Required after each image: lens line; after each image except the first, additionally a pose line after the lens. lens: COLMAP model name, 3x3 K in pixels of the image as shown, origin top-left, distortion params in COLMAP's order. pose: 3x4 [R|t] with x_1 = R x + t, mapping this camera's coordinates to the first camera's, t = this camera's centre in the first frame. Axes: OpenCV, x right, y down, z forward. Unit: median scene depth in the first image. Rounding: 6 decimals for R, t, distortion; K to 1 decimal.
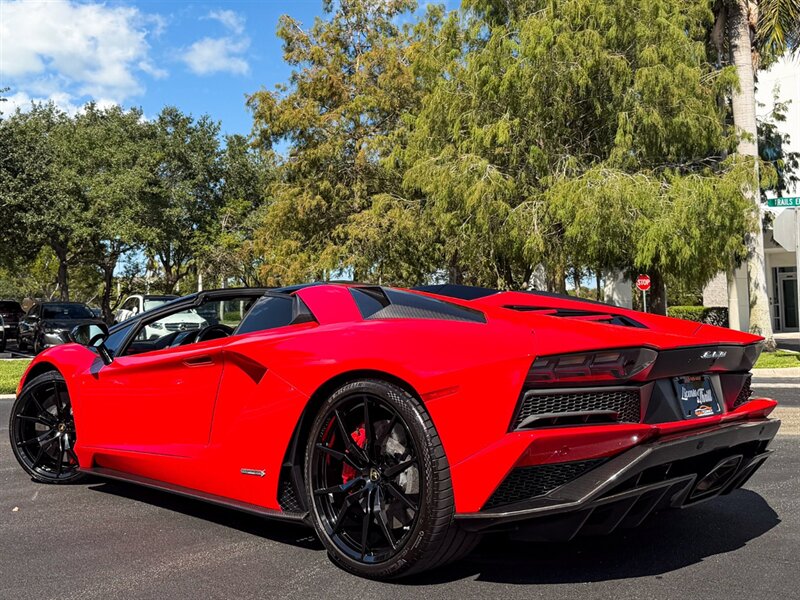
lens RADIAL K [[842.3, 0, 400.6], [0, 842.3, 217.5], [0, 0, 1]] dist [0.200894, -0.432966]
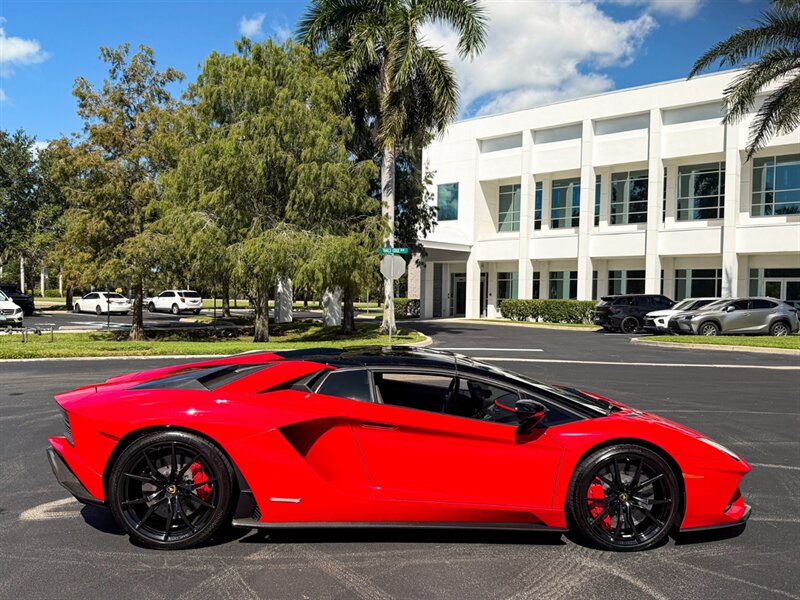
lens RADIAL K [[711.7, 0, 377.7], [0, 711.7, 318.4], [0, 0, 1]] dist [0.167386, -0.359762]
pose [[0.975165, 0.011213, 0.221196, 0.075223], [-0.043620, 0.988880, 0.142175, -0.054977], [-0.217142, -0.148292, 0.964810, -0.250371]]
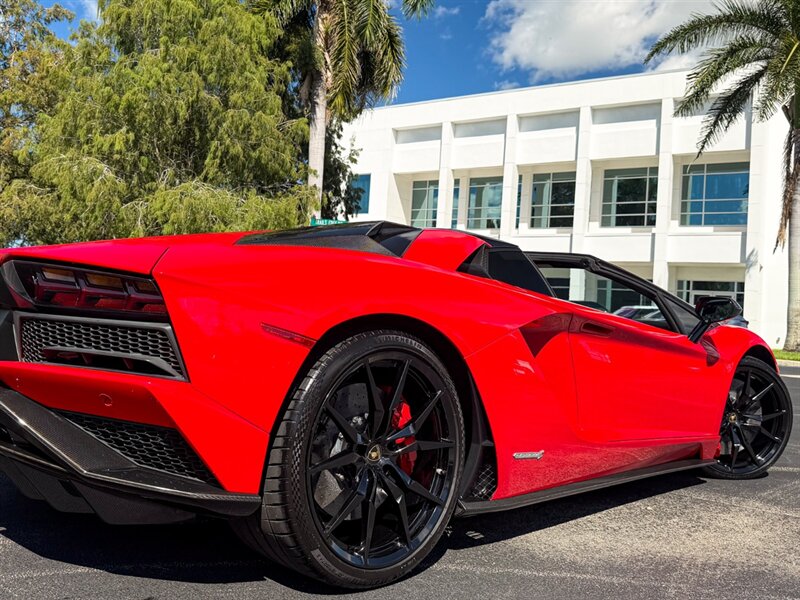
lens RADIAL K [[733.8, 0, 346.7], [0, 733.8, 284.4], [0, 0, 1]] dist [0.143669, -0.278742]
pose [[0.937509, 0.073444, 0.340121, 0.052551], [-0.103828, 0.991987, 0.071986, -0.005085], [-0.332108, -0.102802, 0.937622, -0.104433]]
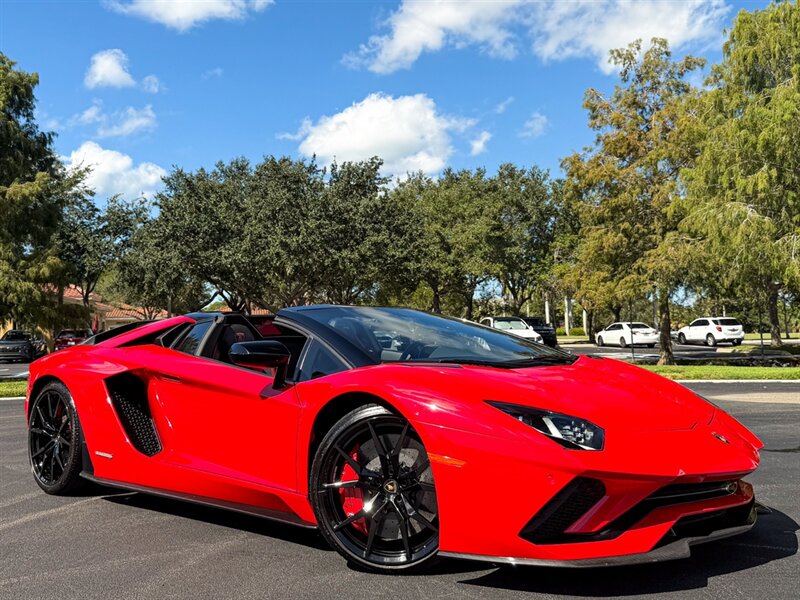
lens RADIAL K [[772.3, 0, 384.2], [0, 772.3, 261.0], [0, 0, 1]] dist [0.178816, -0.372640]
pose [[0.903948, -0.054967, -0.424096, 0.070256], [0.064902, 0.997851, 0.009005, -0.020598], [0.422689, -0.035664, 0.905573, -0.179339]]
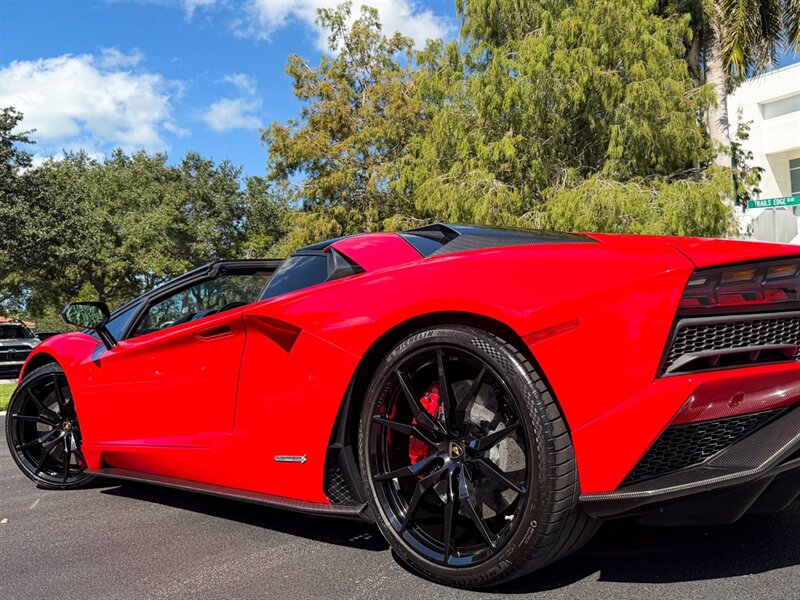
lens RADIAL K [[725.5, 0, 445.1], [0, 725.5, 299.4], [0, 0, 1]] dist [0.148004, -0.266171]
pose [[0.997634, -0.042436, 0.054091, -0.009259], [0.038793, 0.997018, 0.066714, 0.017002], [-0.056760, -0.064458, 0.996305, 0.050213]]
